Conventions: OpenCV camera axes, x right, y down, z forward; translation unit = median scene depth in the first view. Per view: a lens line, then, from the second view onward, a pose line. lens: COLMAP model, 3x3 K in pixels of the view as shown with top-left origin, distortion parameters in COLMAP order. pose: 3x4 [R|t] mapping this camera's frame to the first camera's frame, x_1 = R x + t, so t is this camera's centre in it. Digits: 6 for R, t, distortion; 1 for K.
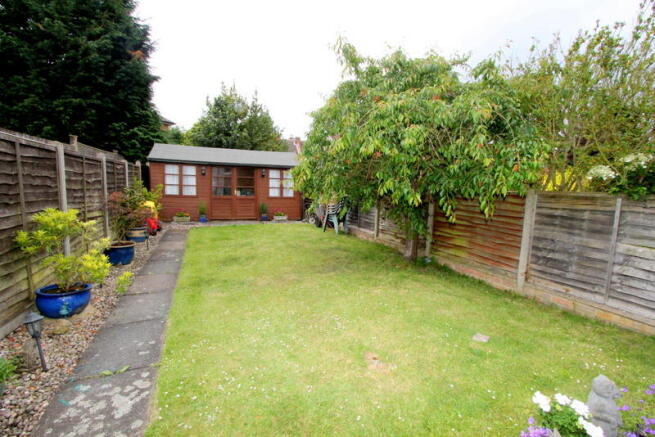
lens RADIAL K [[309.8, 0, 327.5], [0, 309.8, 218.5], [0, 0, 1]] dist [-0.002678, 0.000649]
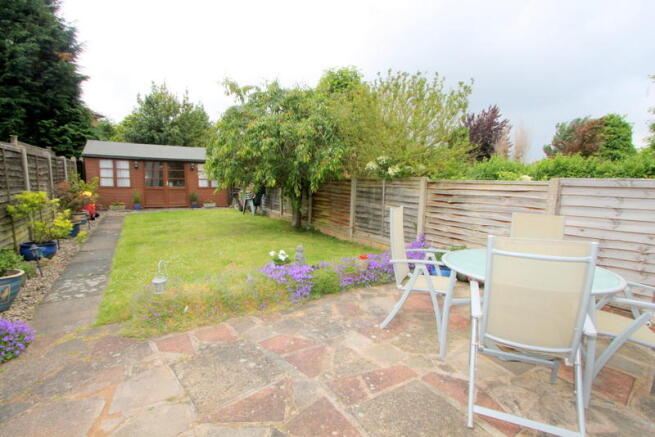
lens RADIAL K [[309.8, 0, 327.5], [0, 309.8, 218.5], [0, 0, 1]] dist [-0.002678, 0.000649]
pose [[0.986680, -0.032448, 0.159406, 0.109588], [0.028786, 0.999267, 0.025230, 0.035381], [-0.160107, -0.020305, 0.986891, -0.249811]]
